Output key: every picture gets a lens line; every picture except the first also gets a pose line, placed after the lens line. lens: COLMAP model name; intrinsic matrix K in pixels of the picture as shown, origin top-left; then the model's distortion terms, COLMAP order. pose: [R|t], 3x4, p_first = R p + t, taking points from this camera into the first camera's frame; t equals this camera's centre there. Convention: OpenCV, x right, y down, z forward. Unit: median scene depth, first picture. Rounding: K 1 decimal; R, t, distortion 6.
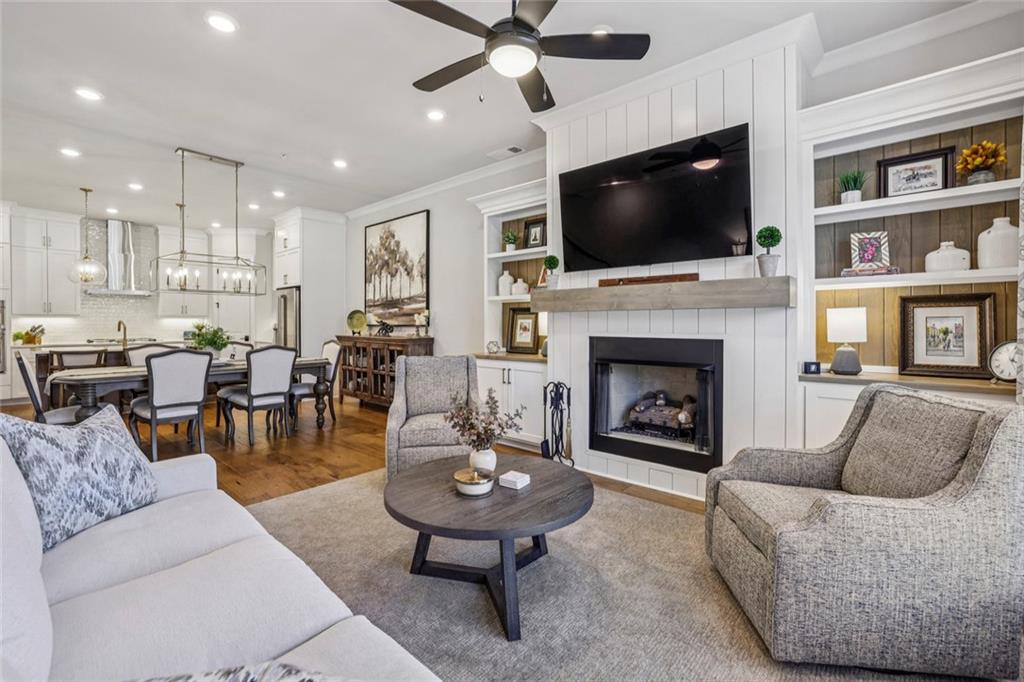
lens RADIAL K [[444.2, 0, 509.1], [0, 444.2, 324.6], [0, 0, 1]] dist [-0.048558, 0.023620]
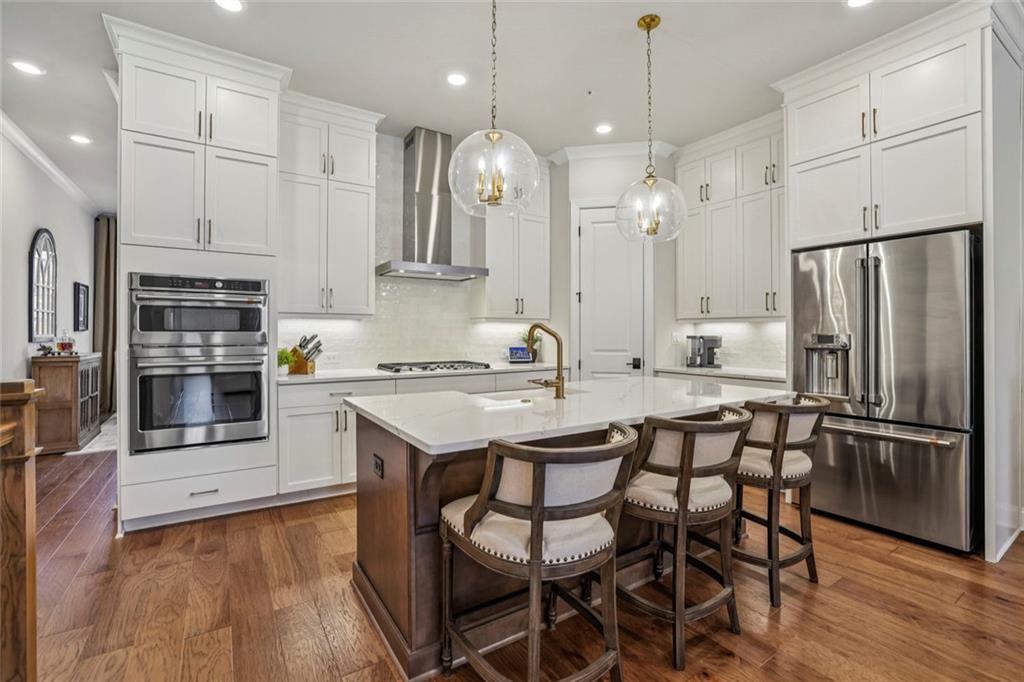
lens RADIAL K [[460.5, 0, 516.1], [0, 460.5, 330.5], [0, 0, 1]] dist [-0.032513, 0.000593]
pose [[0.966301, 0.001236, -0.257413, -0.791271], [-0.004367, 0.999923, -0.011591, 0.001530], [0.257379, 0.012324, 0.966232, 0.606887]]
